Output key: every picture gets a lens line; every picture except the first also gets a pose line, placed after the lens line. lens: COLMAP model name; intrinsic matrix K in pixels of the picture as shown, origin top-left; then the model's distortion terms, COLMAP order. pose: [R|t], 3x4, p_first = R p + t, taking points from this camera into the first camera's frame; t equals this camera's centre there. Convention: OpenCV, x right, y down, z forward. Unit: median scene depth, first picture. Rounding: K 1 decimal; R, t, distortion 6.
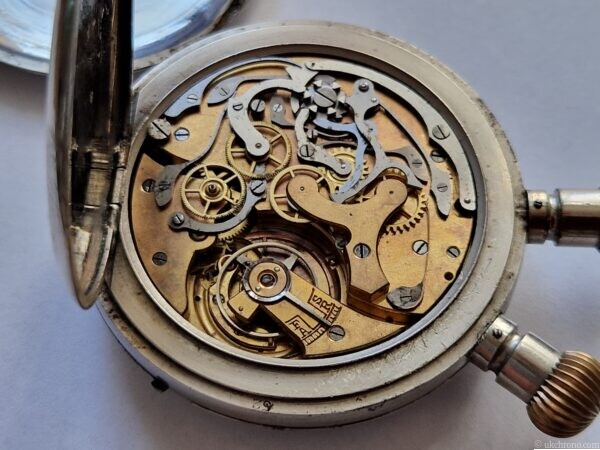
lens RADIAL K [[1199.2, 0, 304.5], [0, 1199.2, 225.8], [0, 0, 1]] dist [0.008164, 0.000000]
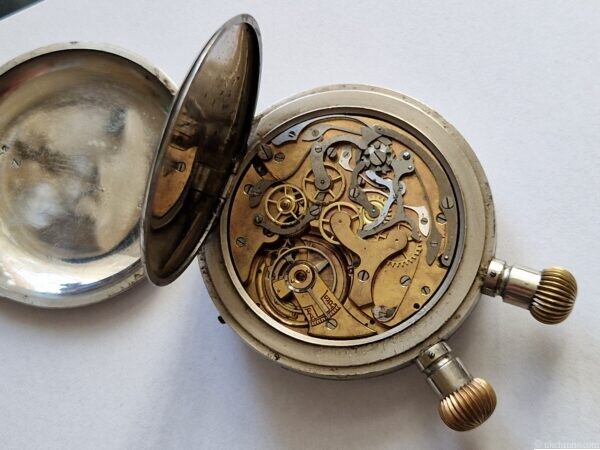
lens RADIAL K [[1199.2, 0, 298.1], [0, 1199.2, 223.8], [0, 0, 1]] dist [0.008164, 0.000000]
pose [[0.935060, 0.267197, -0.232956, 0.296793], [-0.199071, 0.939549, 0.278602, -0.432266], [0.293315, -0.214135, 0.931726, -0.404102]]
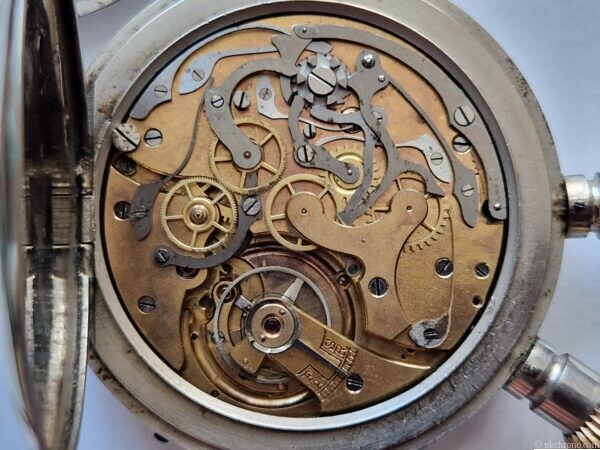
lens RADIAL K [[1199.2, 0, 297.9], [0, 1199.2, 227.2], [0, 0, 1]] dist [0.008164, 0.000000]
pose [[0.997489, -0.070438, 0.007328, -0.013217], [0.061399, 0.911742, 0.406148, -0.364941], [-0.035290, -0.404678, 0.913778, 0.219368]]
